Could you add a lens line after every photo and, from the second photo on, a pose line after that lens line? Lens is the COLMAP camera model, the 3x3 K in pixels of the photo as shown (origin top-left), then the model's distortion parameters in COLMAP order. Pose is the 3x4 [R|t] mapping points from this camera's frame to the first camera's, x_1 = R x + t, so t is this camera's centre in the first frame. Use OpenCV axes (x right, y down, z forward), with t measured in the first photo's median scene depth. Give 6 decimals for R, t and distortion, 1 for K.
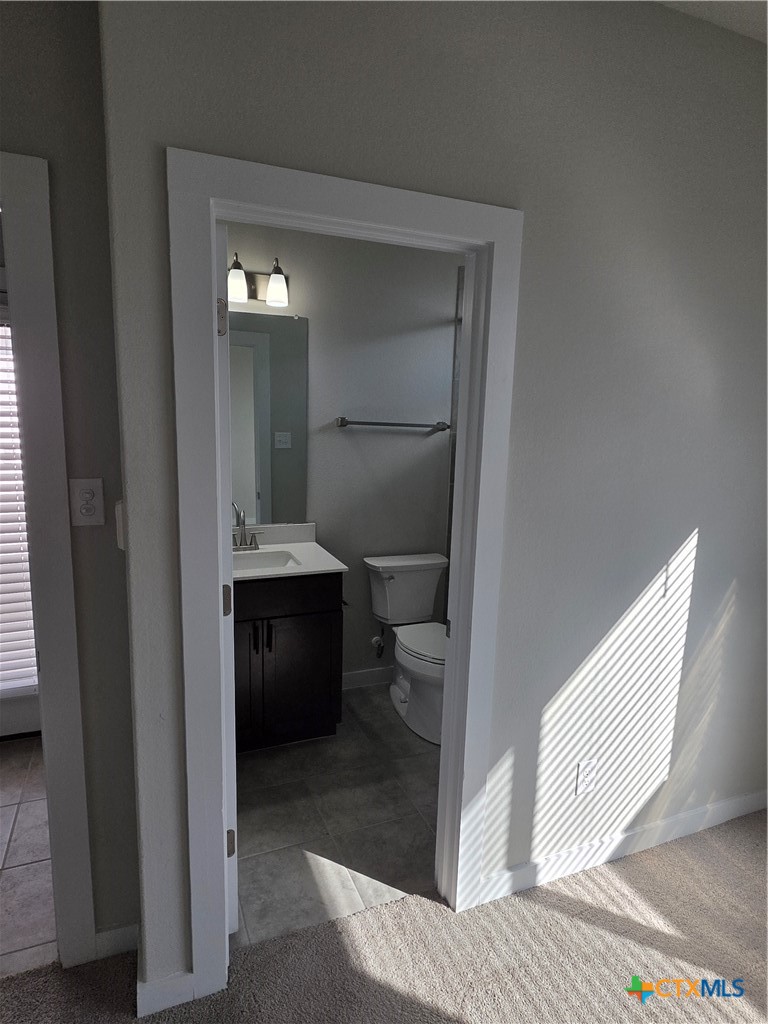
lens RADIAL K [[604.5, 0, 385.4], [0, 604.5, 513.1], [0, 0, 1]] dist [0.000887, -0.002495]
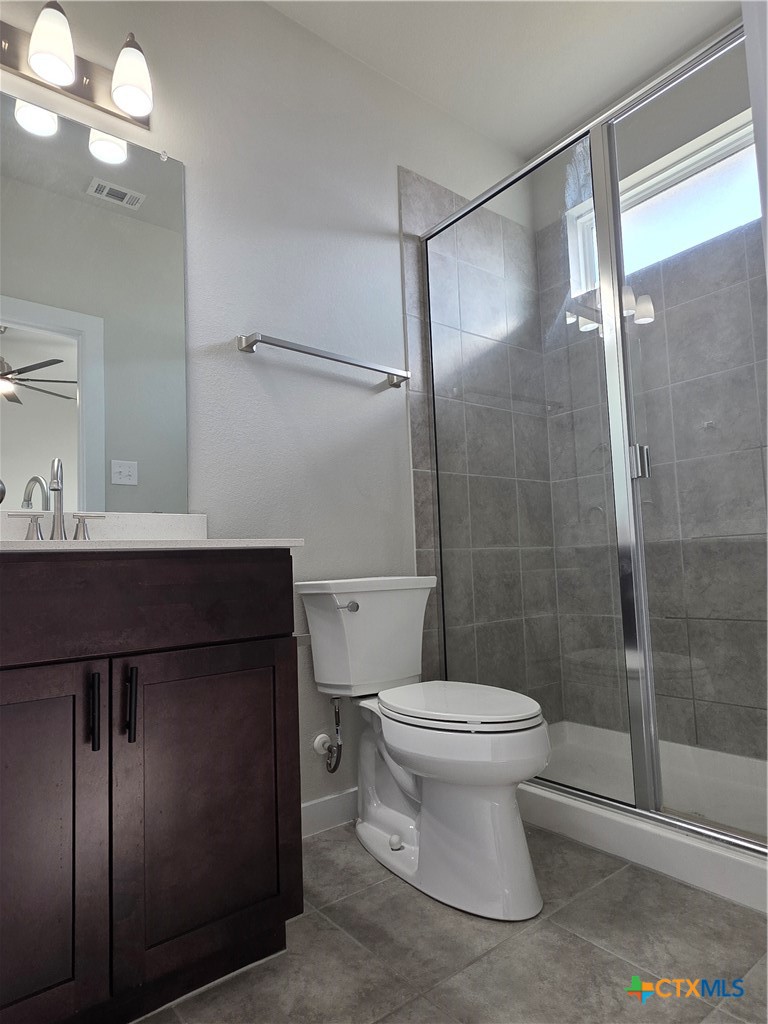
lens RADIAL K [[604.5, 0, 383.2], [0, 604.5, 513.9], [0, 0, 1]] dist [0.000887, -0.002495]
pose [[0.962034, -0.045967, 0.269030, -0.110555], [0.113702, 0.963604, -0.241948, 0.167080], [-0.248116, 0.263351, 0.932247, 0.465248]]
